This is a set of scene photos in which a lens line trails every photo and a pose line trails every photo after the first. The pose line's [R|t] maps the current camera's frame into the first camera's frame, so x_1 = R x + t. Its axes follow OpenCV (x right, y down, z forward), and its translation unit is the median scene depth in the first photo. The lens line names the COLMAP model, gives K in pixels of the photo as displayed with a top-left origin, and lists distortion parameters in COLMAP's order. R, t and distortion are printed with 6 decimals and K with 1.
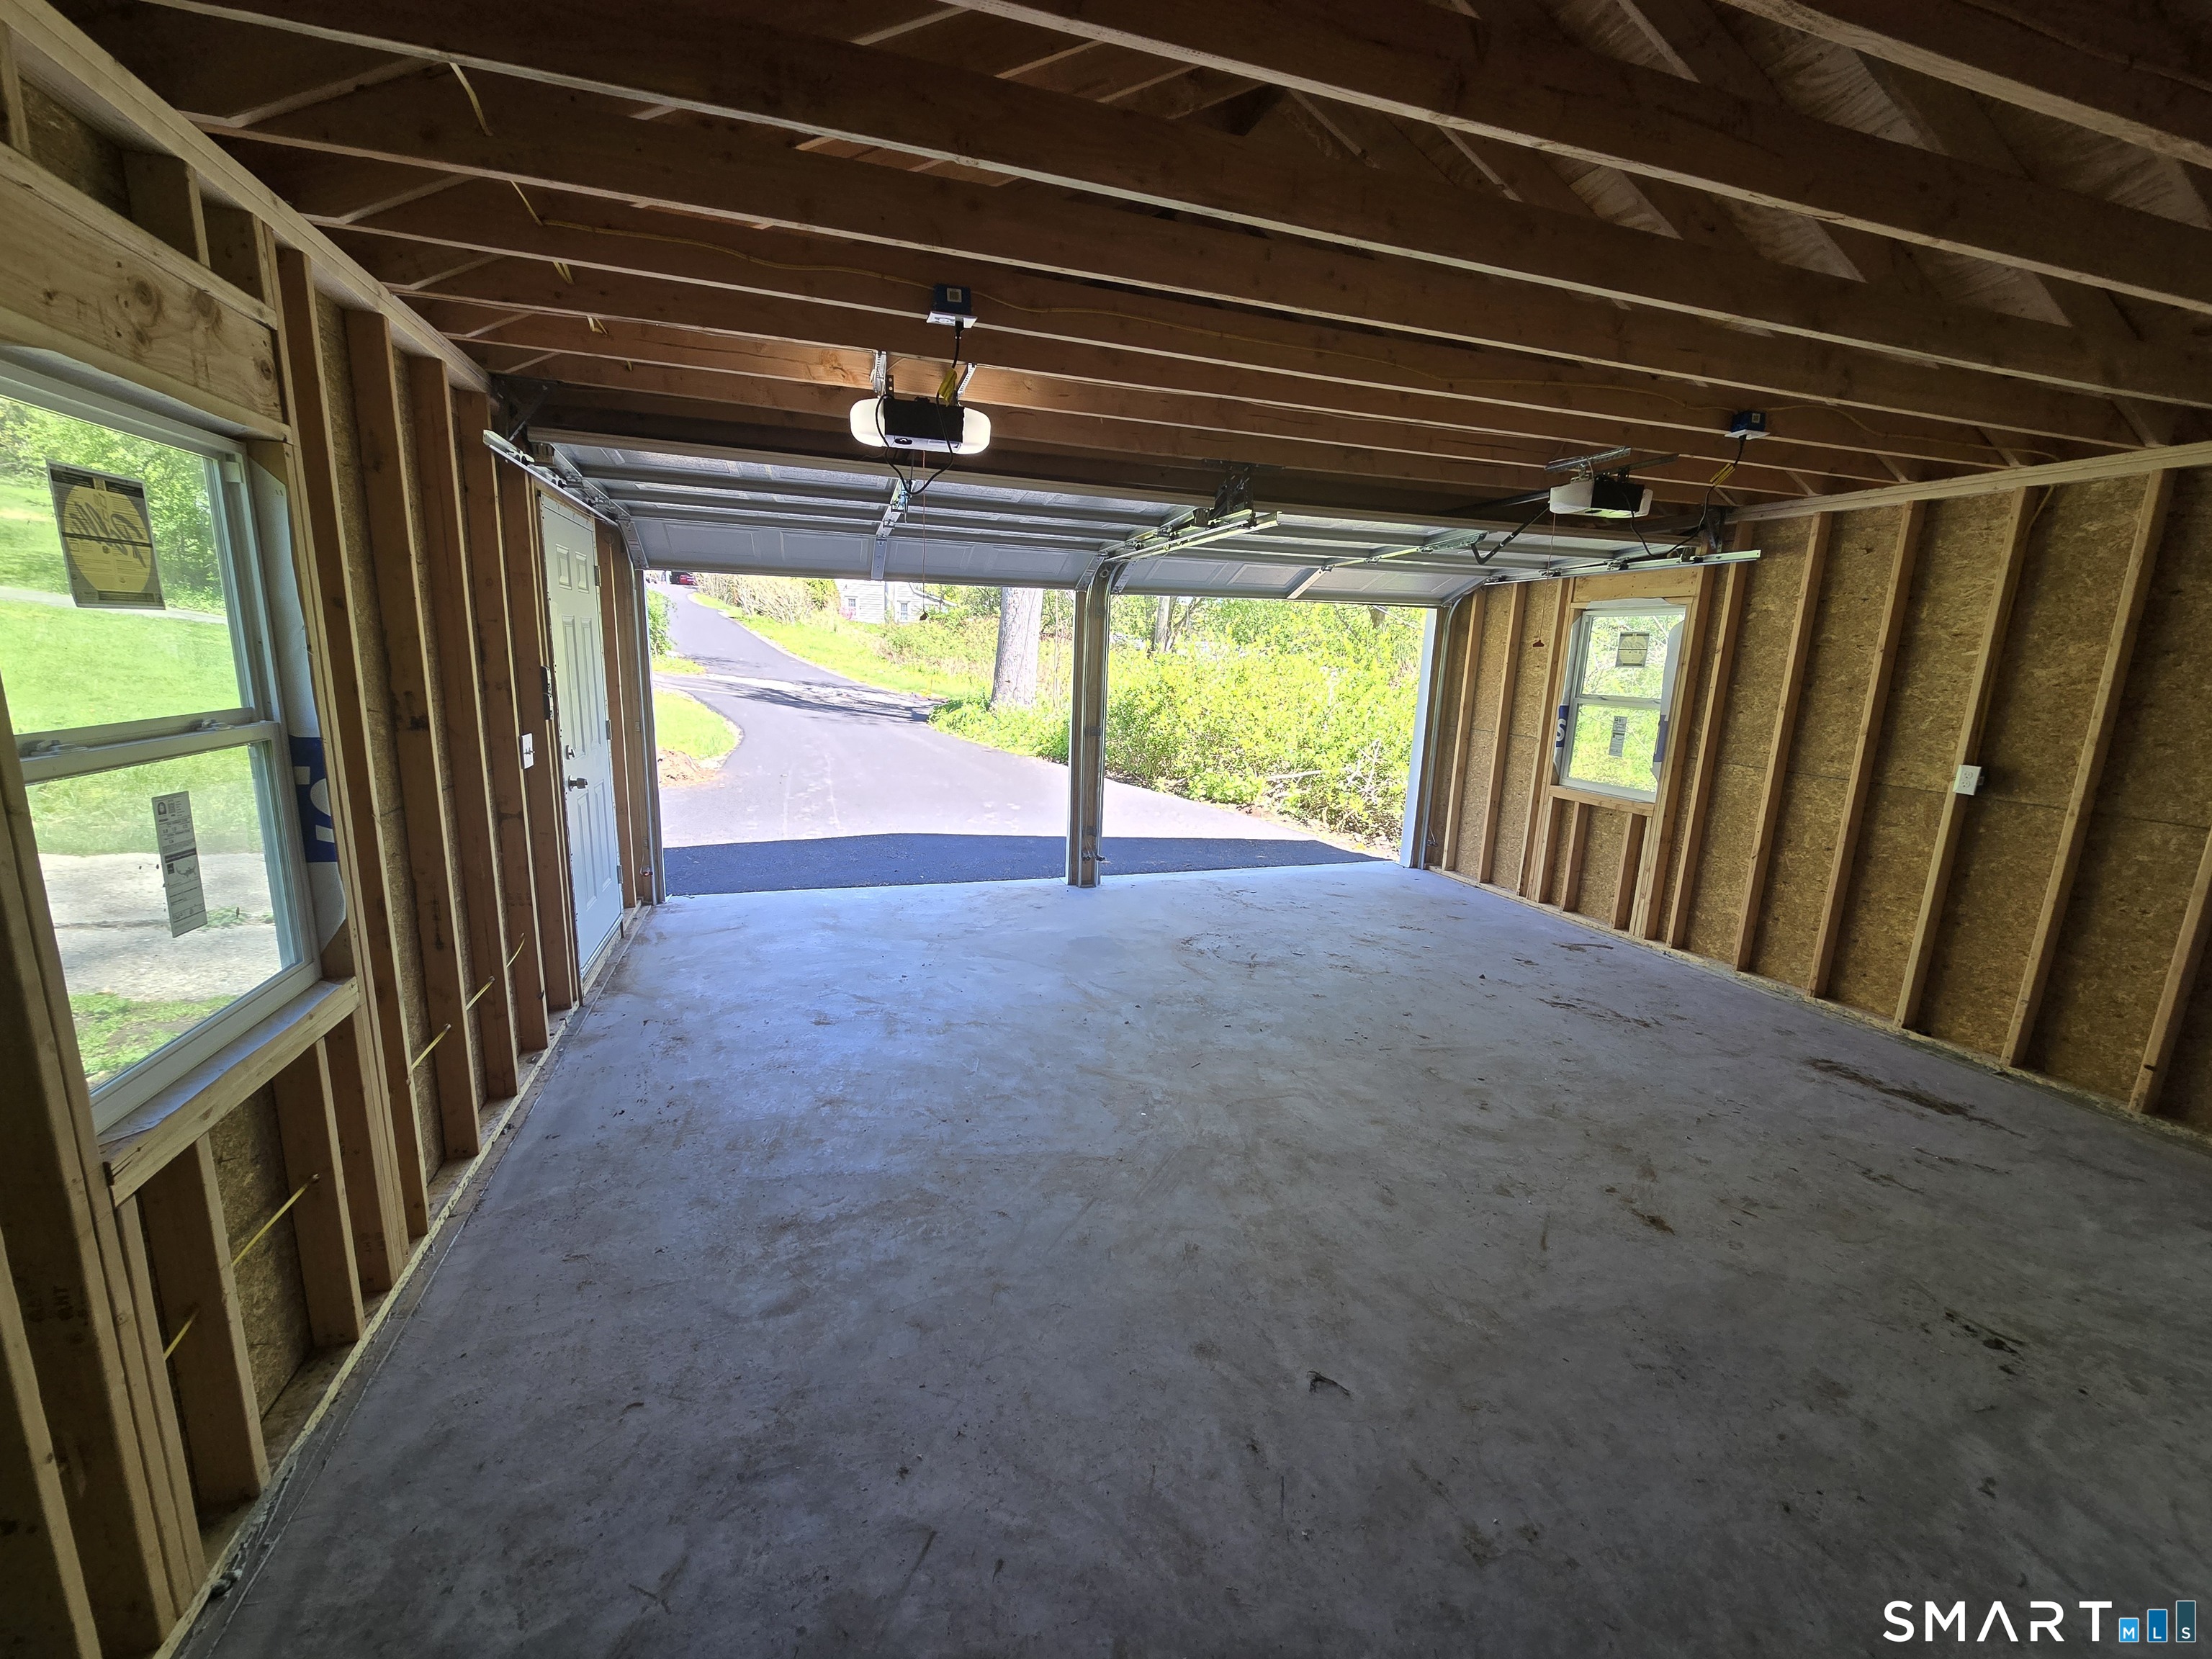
lens RADIAL K [[907.2, 0, 1106.2], [0, 907.2, 834.3], [0, 0, 1]] dist [-0.003575, -0.000574]
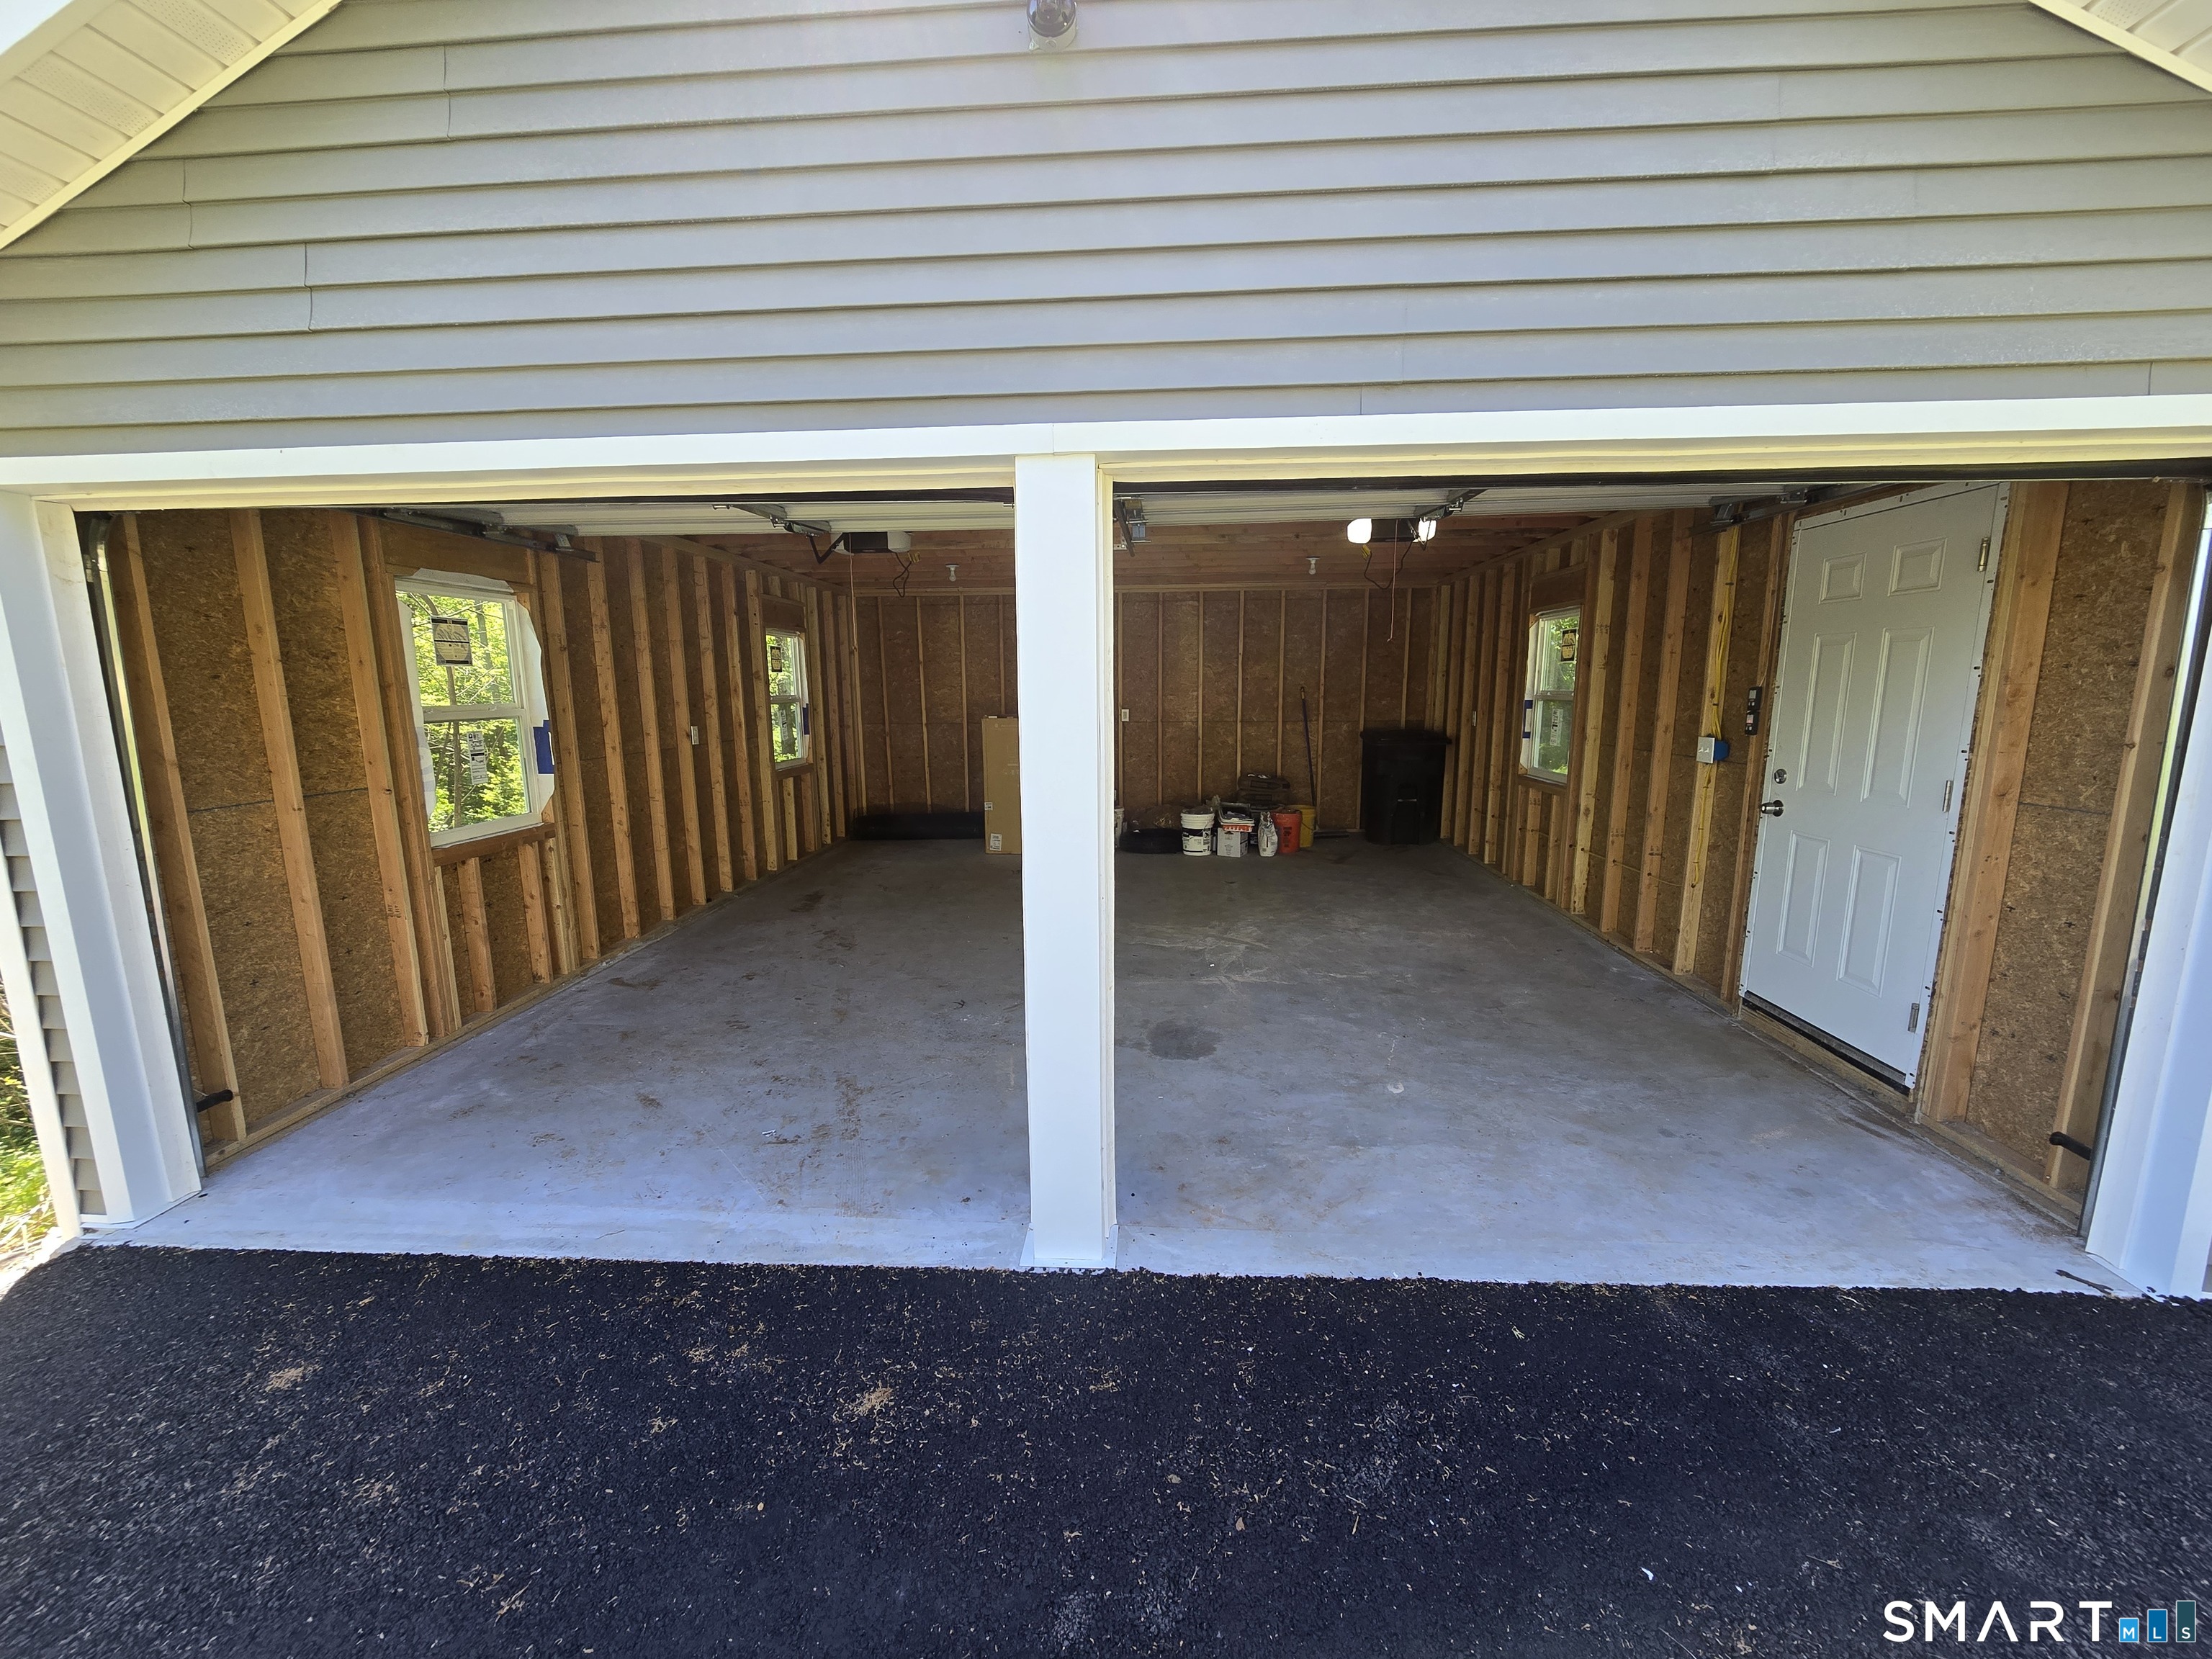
lens RADIAL K [[907.2, 0, 1108.8], [0, 907.2, 838.9], [0, 0, 1]] dist [-0.003575, -0.000574]
pose [[-0.932090, -0.082989, 0.352592, -0.194012], [0.051555, 0.933097, 0.355911, -0.287592], [-0.358539, 0.349919, -0.865451, 1.495923]]
